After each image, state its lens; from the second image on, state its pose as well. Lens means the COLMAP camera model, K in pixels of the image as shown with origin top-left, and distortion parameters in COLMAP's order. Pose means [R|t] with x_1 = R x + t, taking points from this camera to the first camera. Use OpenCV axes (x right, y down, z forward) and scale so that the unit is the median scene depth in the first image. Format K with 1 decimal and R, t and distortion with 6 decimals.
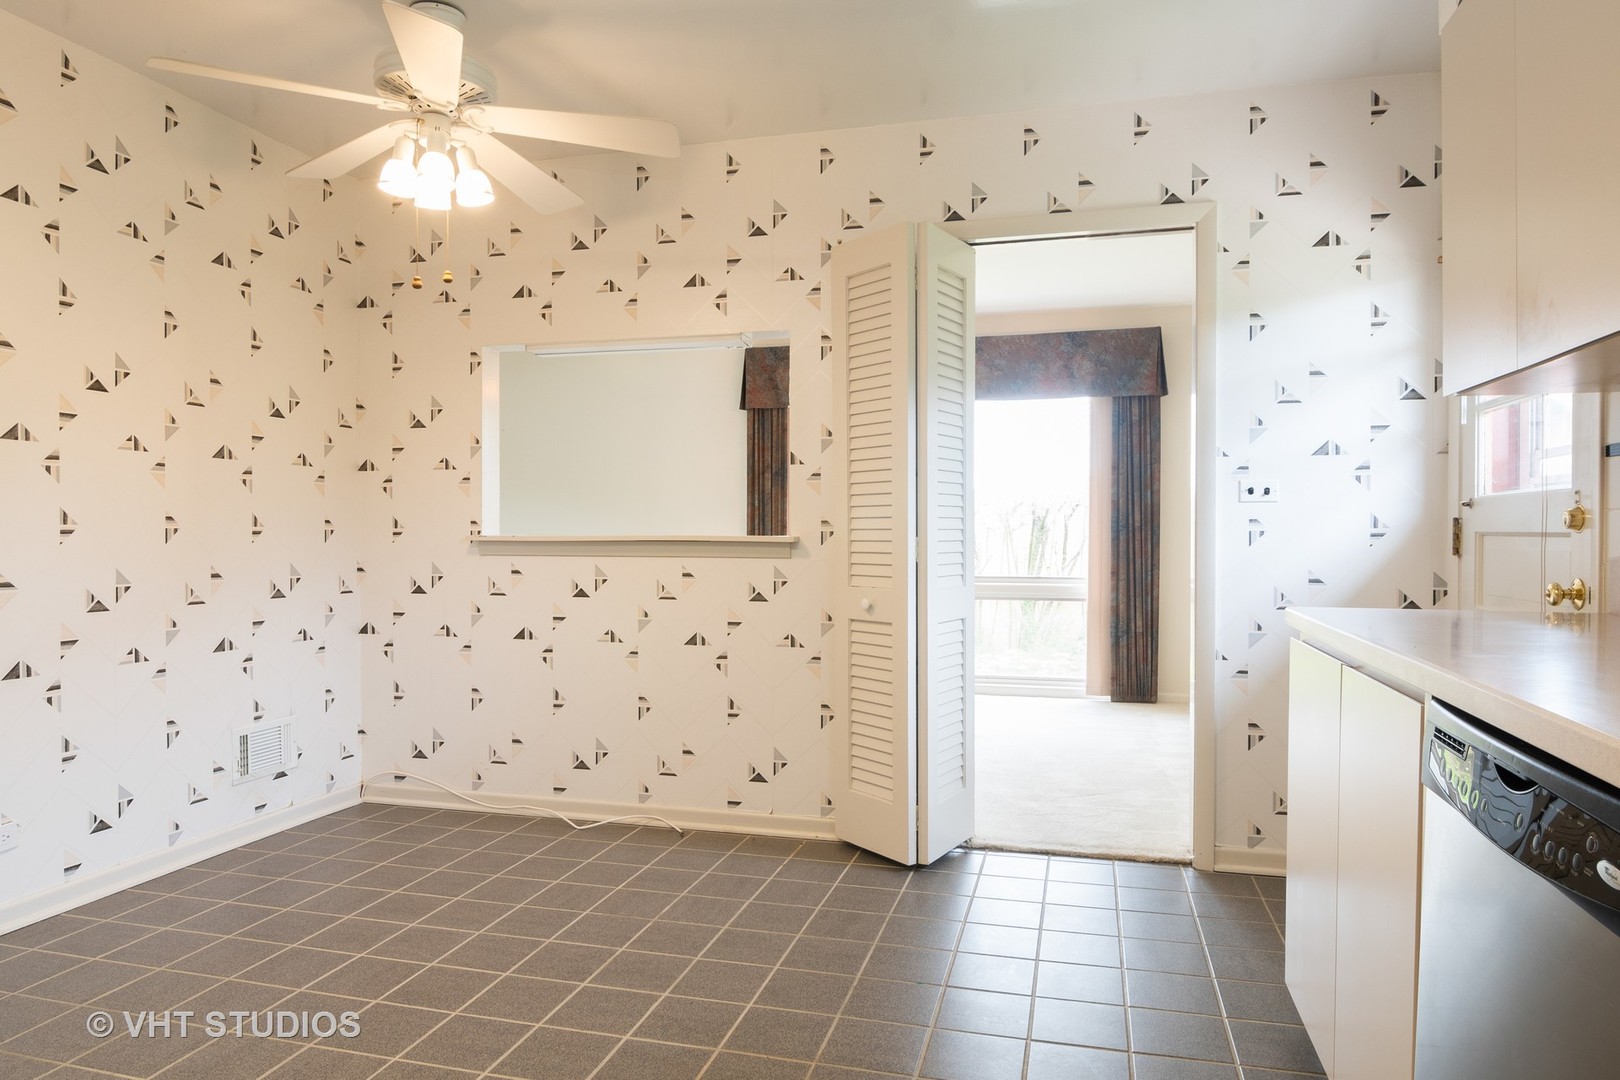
lens RADIAL K [[1013.7, 0, 819.8], [0, 1013.7, 548.9], [0, 0, 1]] dist [-0.018850, -0.003000]
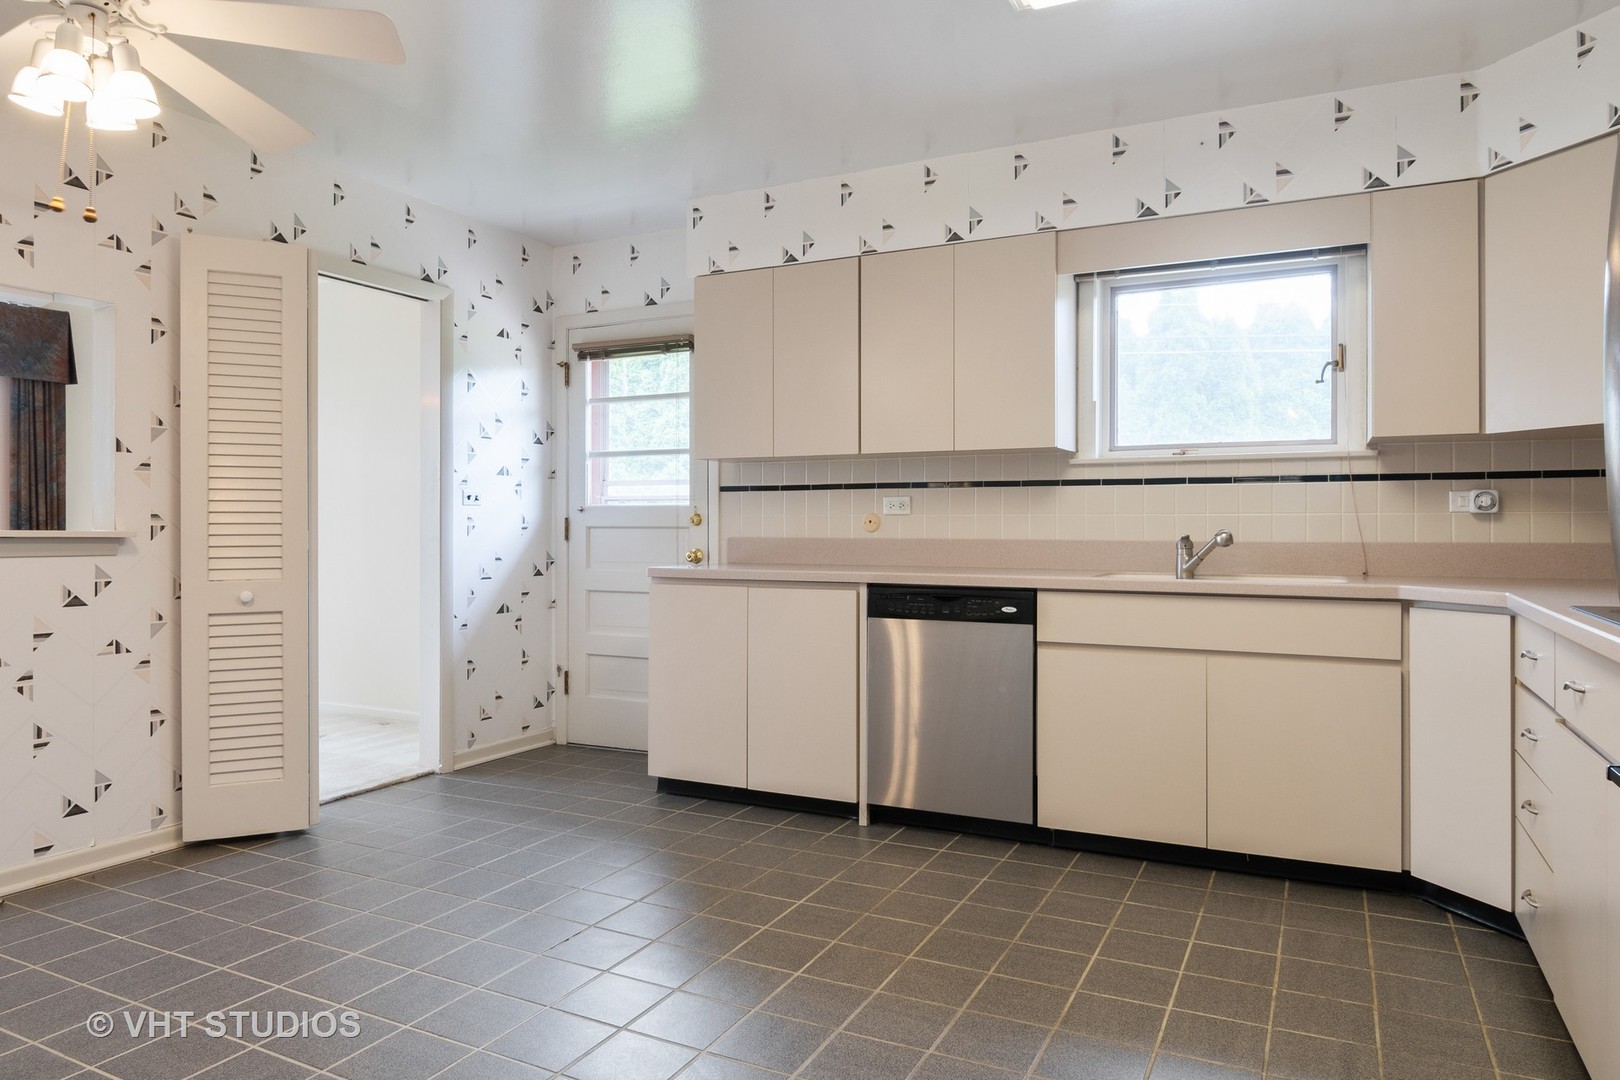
lens RADIAL K [[1013.7, 0, 819.4], [0, 1013.7, 534.9], [0, 0, 1]] dist [-0.018850, -0.003000]
pose [[0.199320, -0.008071, 0.979901, -0.854490], [0.016672, 0.999849, 0.004844, -0.003127], [-0.979793, 0.015372, 0.199425, 0.224286]]
